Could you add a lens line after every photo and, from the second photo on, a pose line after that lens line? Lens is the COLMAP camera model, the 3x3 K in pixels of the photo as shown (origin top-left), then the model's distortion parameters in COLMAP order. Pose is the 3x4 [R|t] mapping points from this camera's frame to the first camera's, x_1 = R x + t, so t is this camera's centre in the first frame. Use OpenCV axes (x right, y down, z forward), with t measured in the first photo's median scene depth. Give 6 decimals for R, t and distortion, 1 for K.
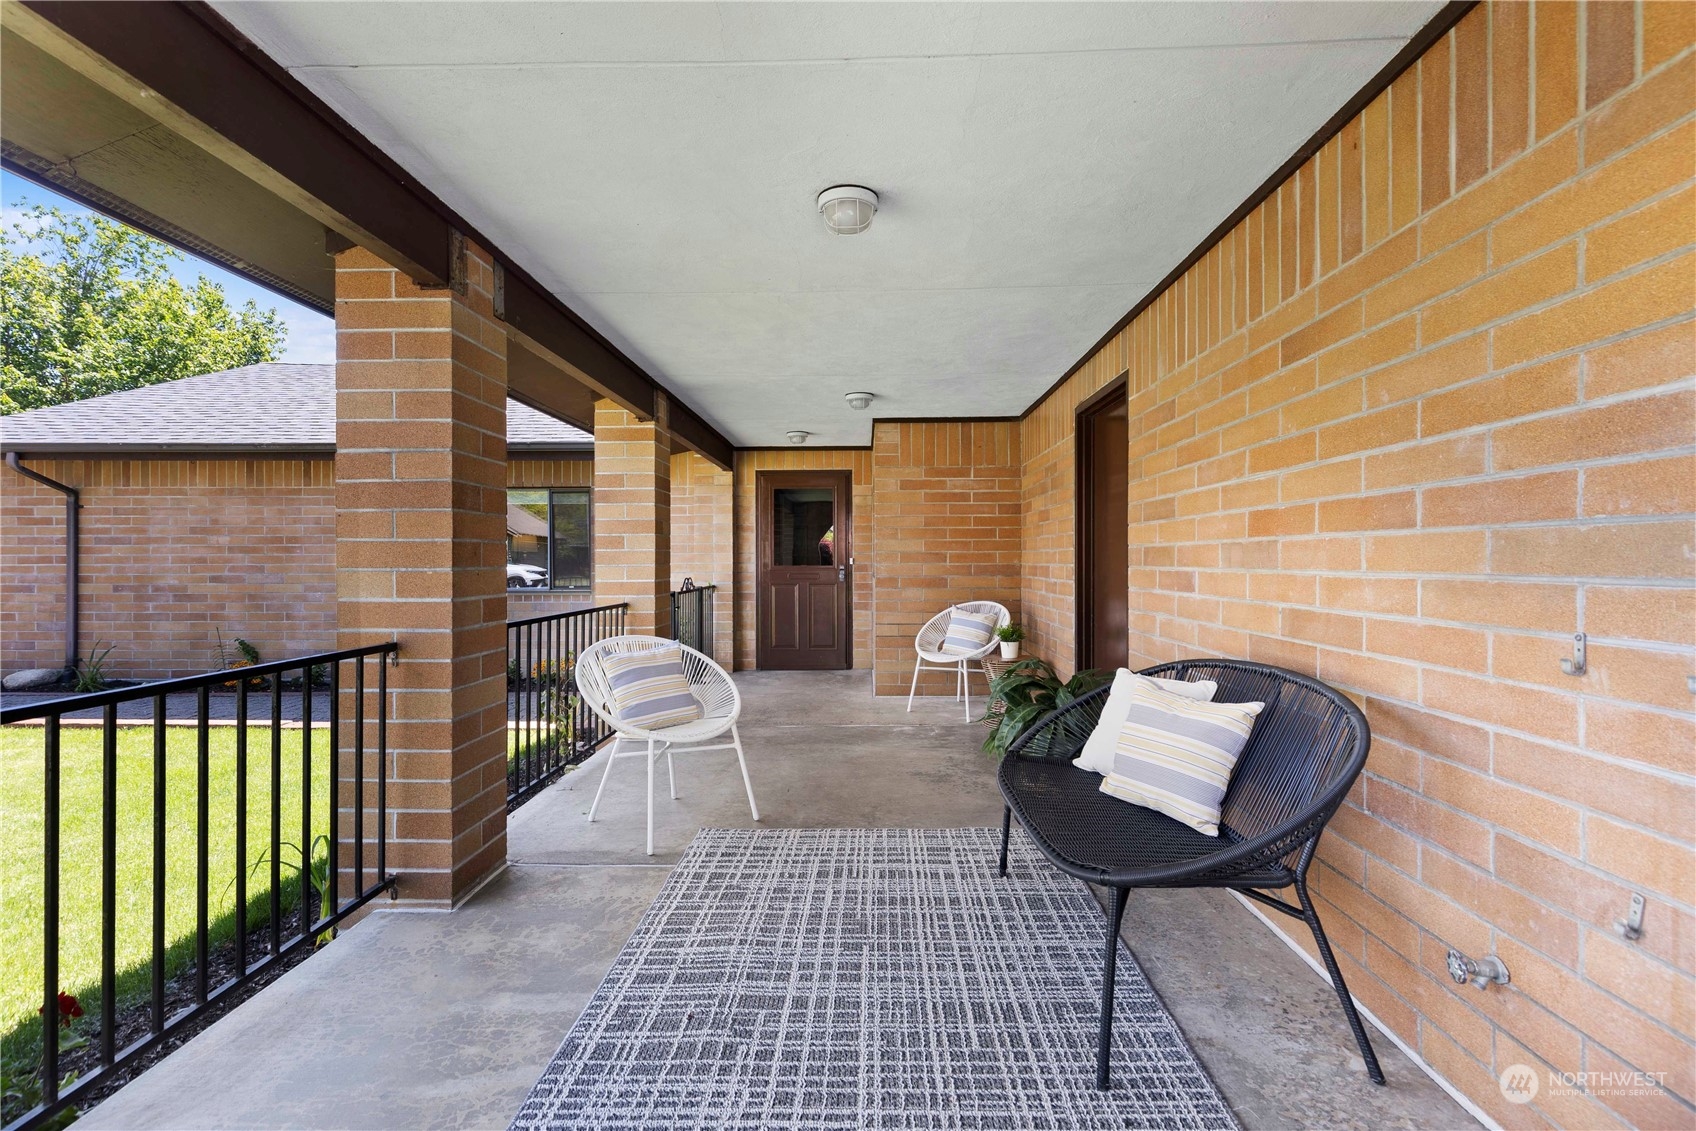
lens RADIAL K [[774.0, 0, 846.1], [0, 774.0, 561.6], [0, 0, 1]] dist [0.009881, -0.002041]
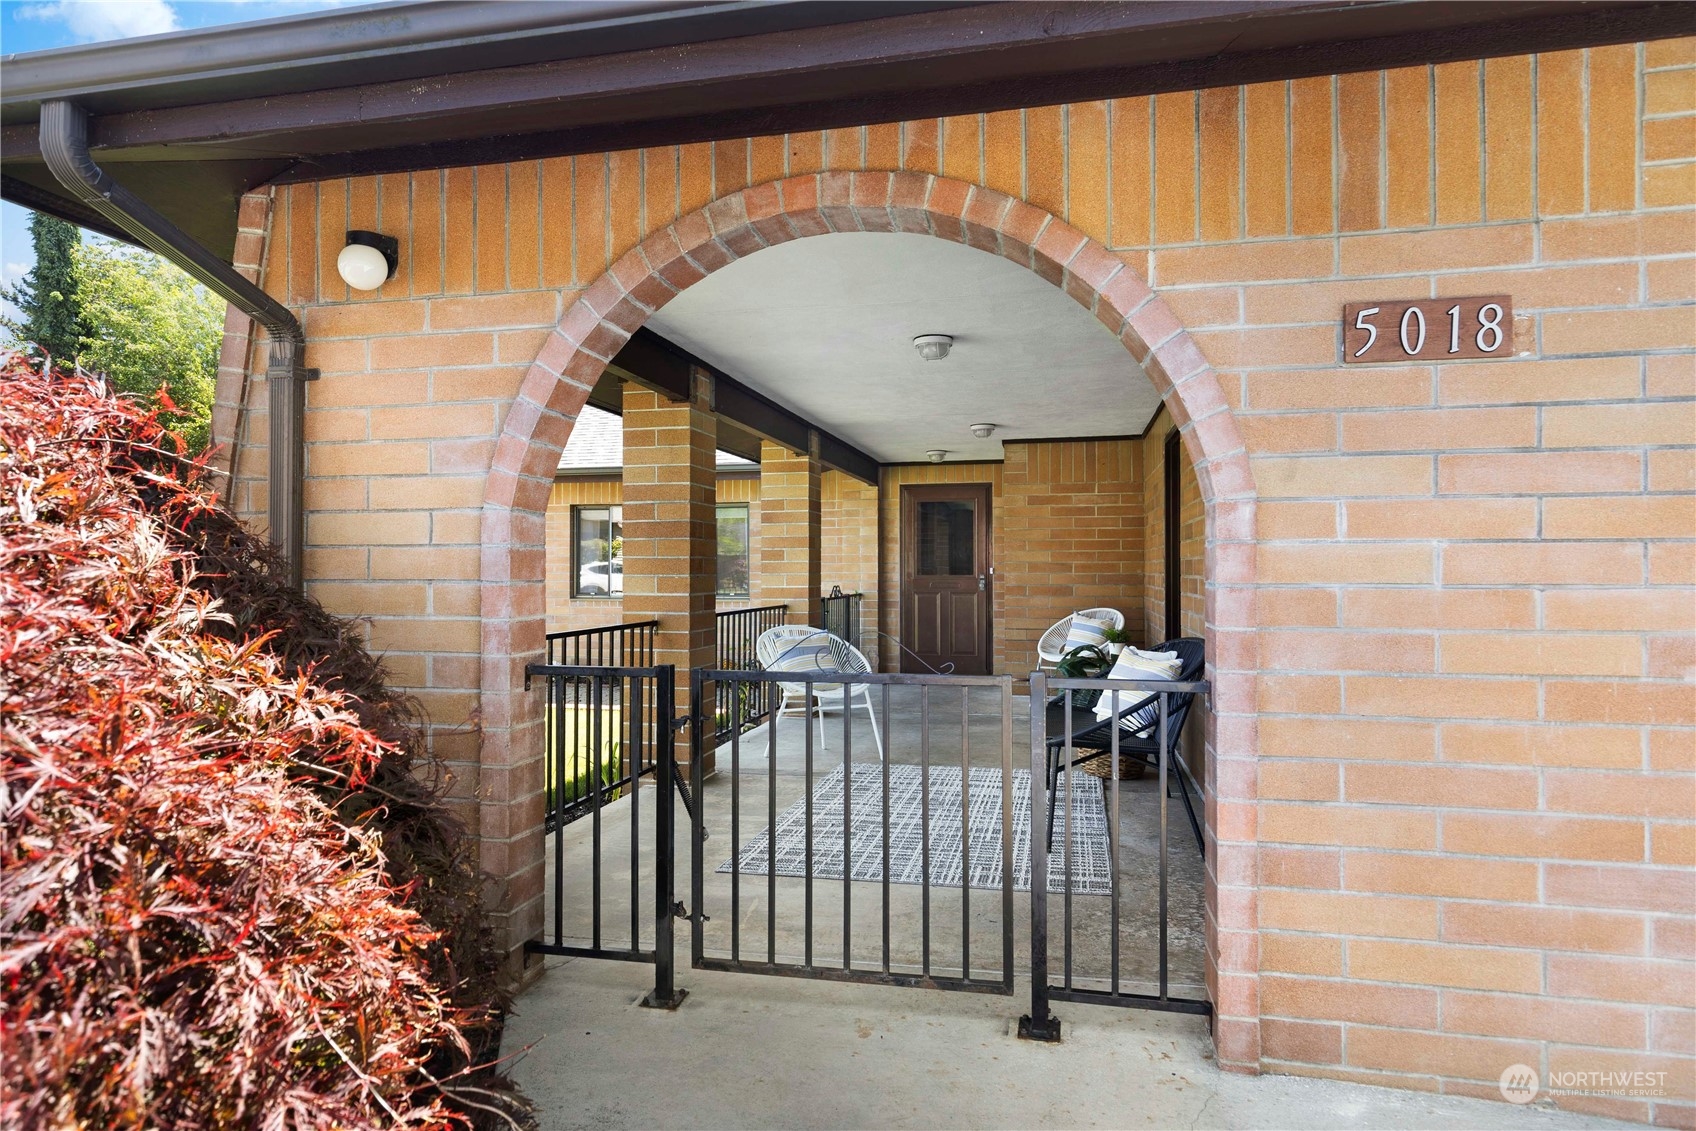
lens RADIAL K [[989.9, 0, 848.0], [0, 989.9, 565.5], [0, 0, 1]] dist [-0.000159, -0.000017]
pose [[0.981212, 0.000062, -0.192933, 0.090039], [-0.001233, 0.999982, -0.005948, 0.000353], [0.192929, 0.006074, 0.981194, -0.406938]]
